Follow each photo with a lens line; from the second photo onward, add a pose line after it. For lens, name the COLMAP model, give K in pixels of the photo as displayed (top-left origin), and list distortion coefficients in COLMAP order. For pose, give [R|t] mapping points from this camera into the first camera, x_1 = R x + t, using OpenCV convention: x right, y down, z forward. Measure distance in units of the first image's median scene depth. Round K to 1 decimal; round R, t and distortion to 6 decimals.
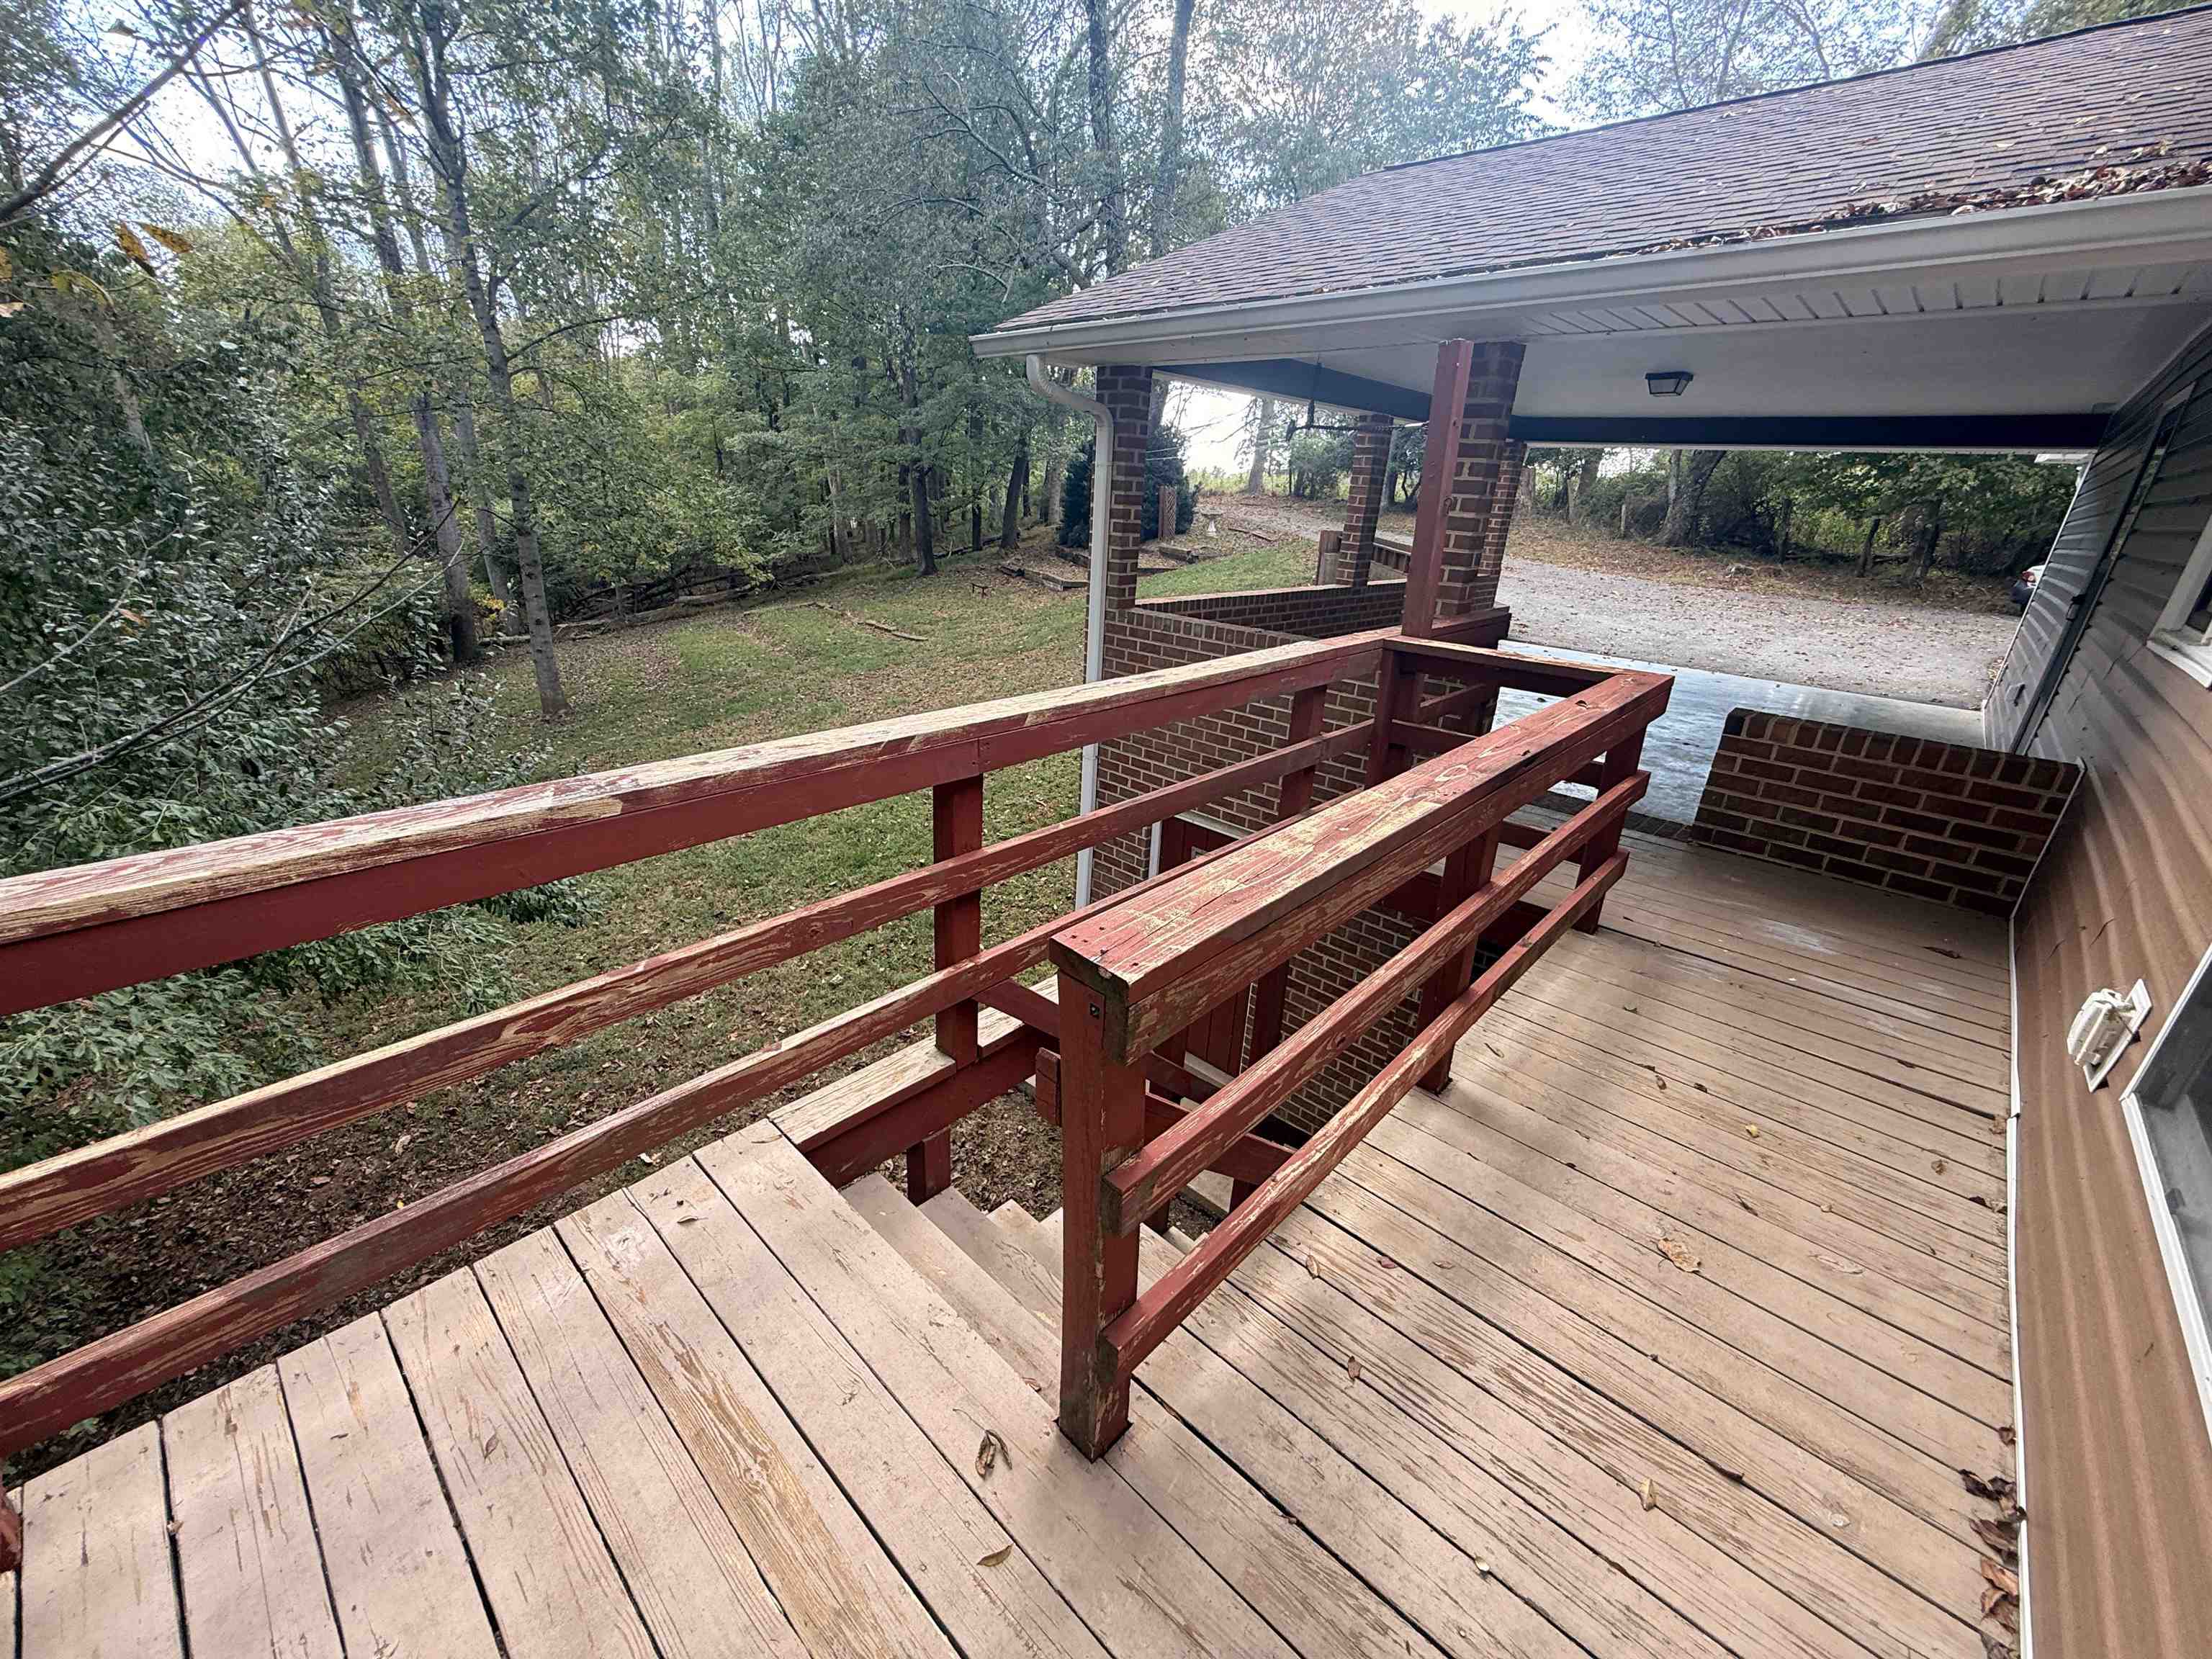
lens RADIAL K [[887.7, 0, 1101.7], [0, 887.7, 832.3], [0, 0, 1]] dist [0.000000, 0.000329]
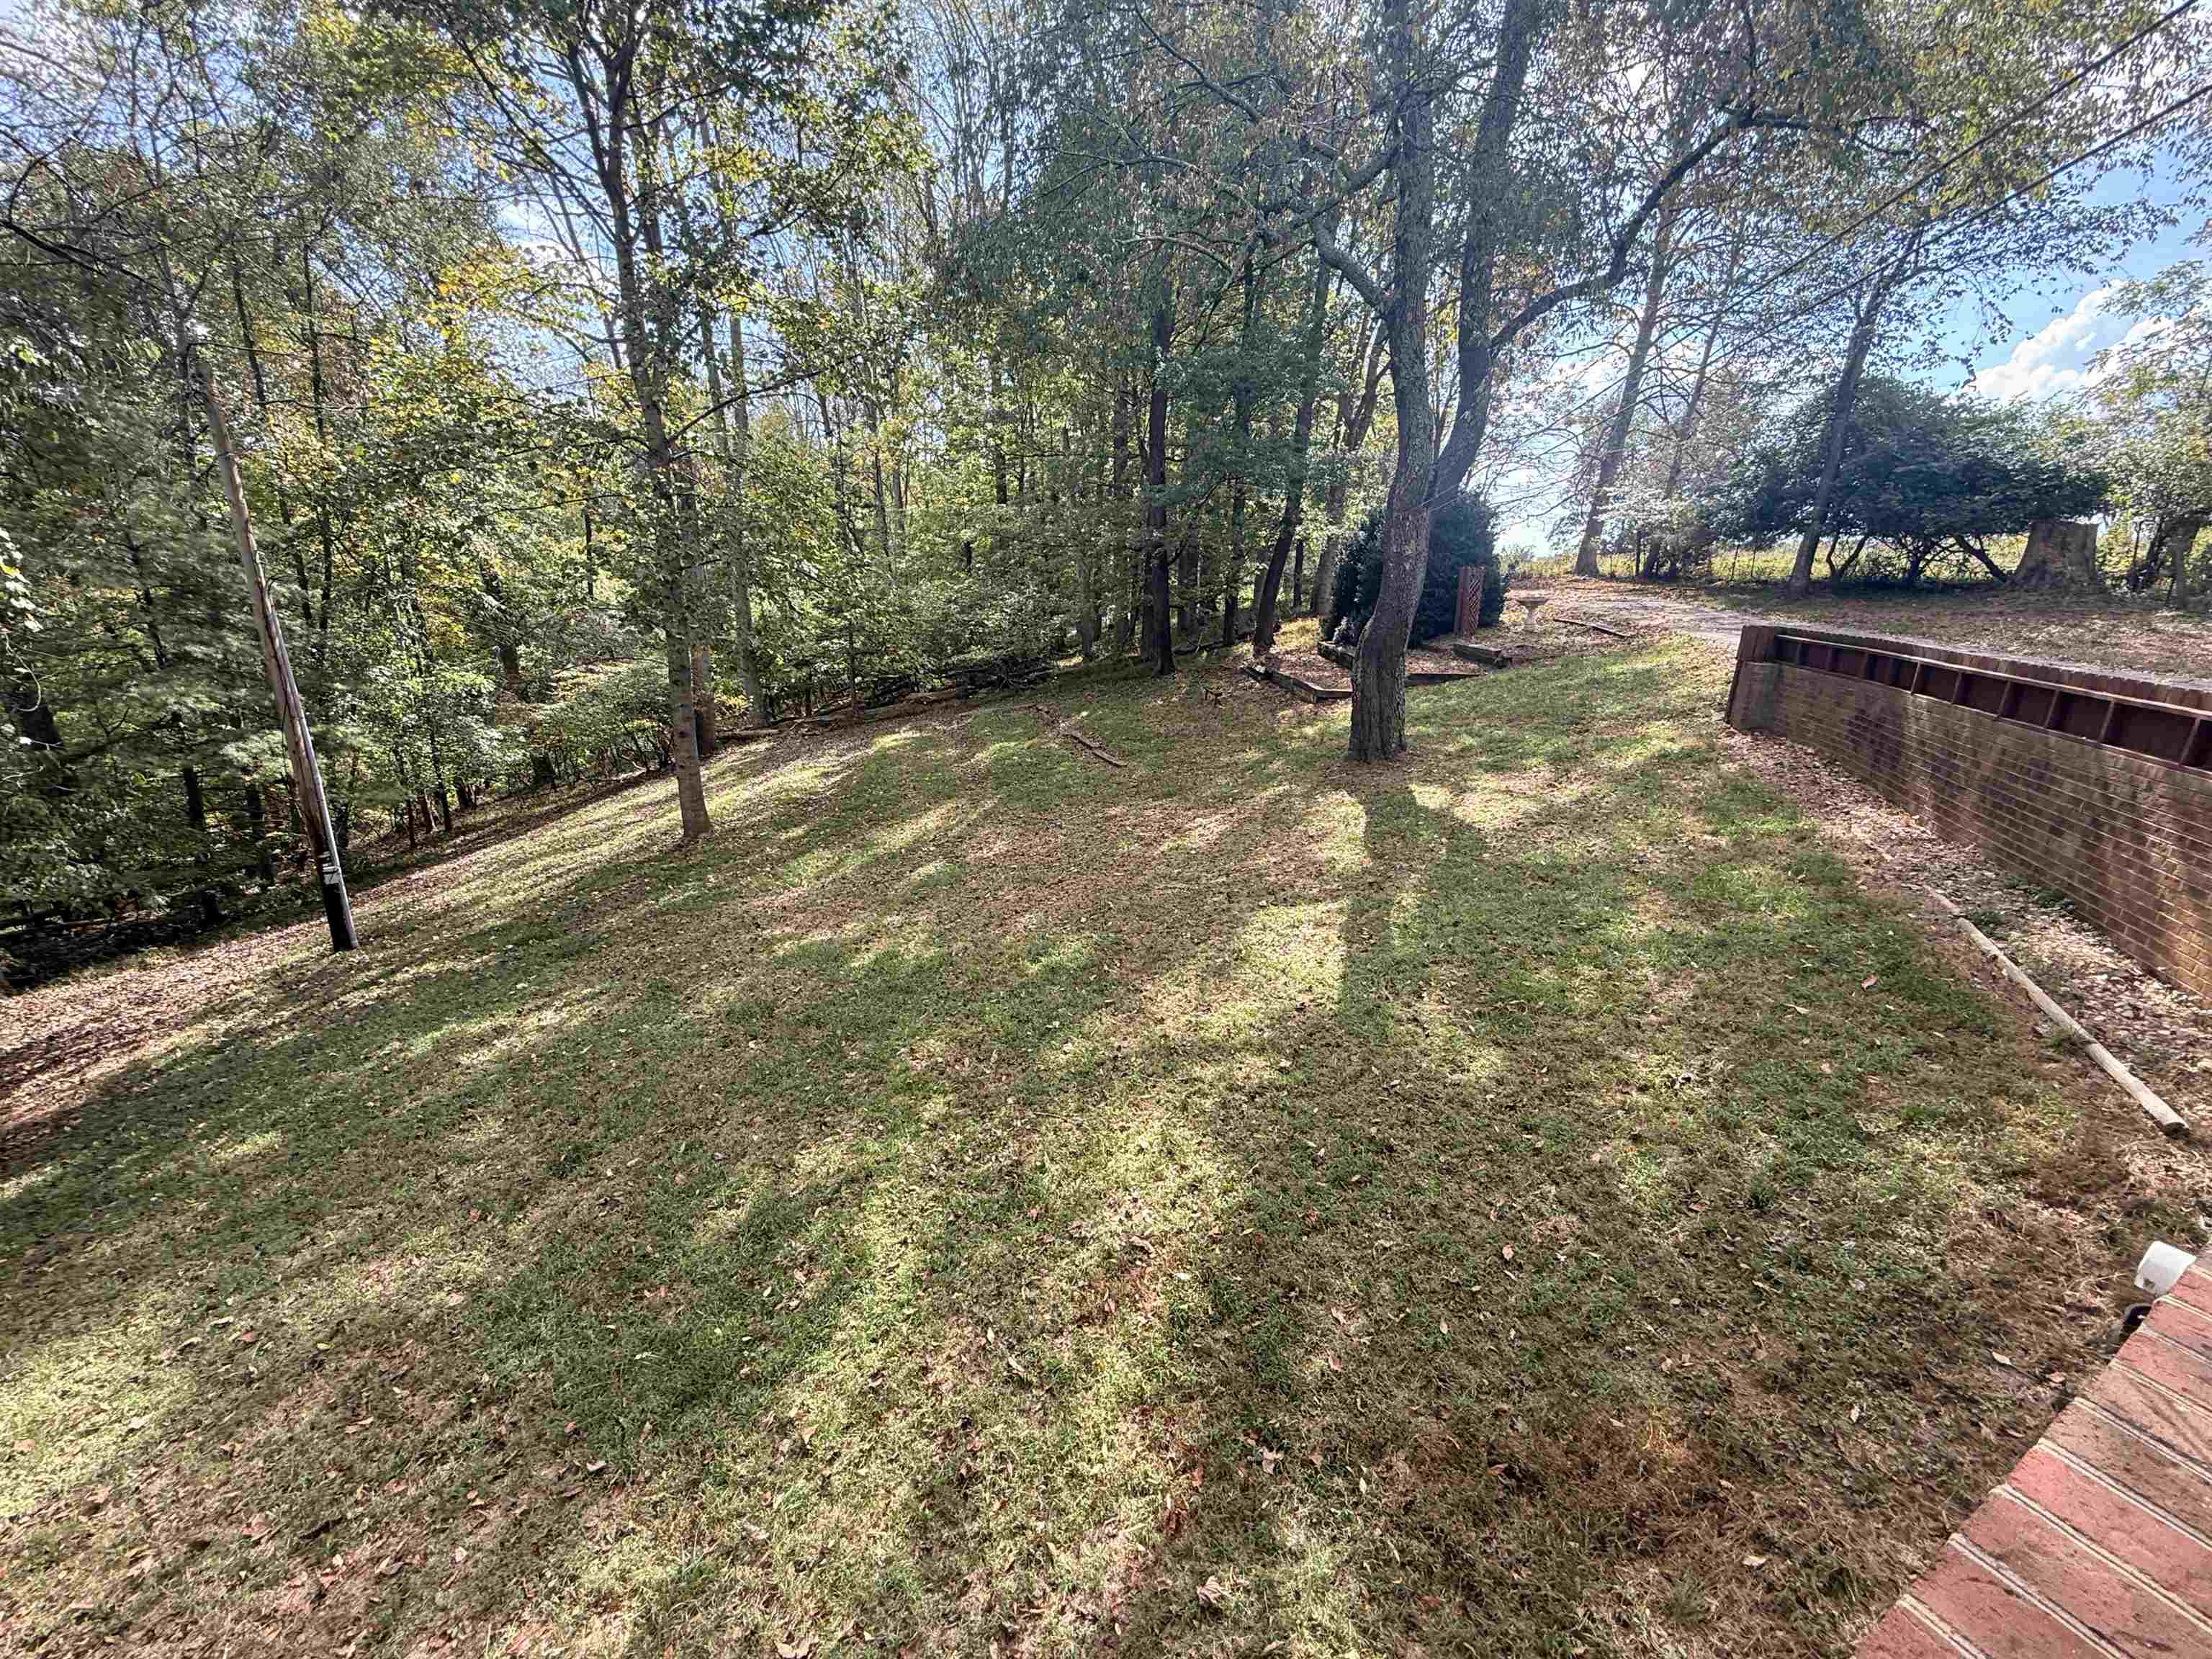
lens RADIAL K [[887.7, 0, 1101.7], [0, 887.7, 832.3], [0, 0, 1]] dist [0.000000, 0.000329]
pose [[0.953413, 0.065569, -0.294455, 0.010005], [-0.091970, 0.992802, -0.076714, -0.068428], [0.287306, 0.100222, 0.952581, 0.185448]]
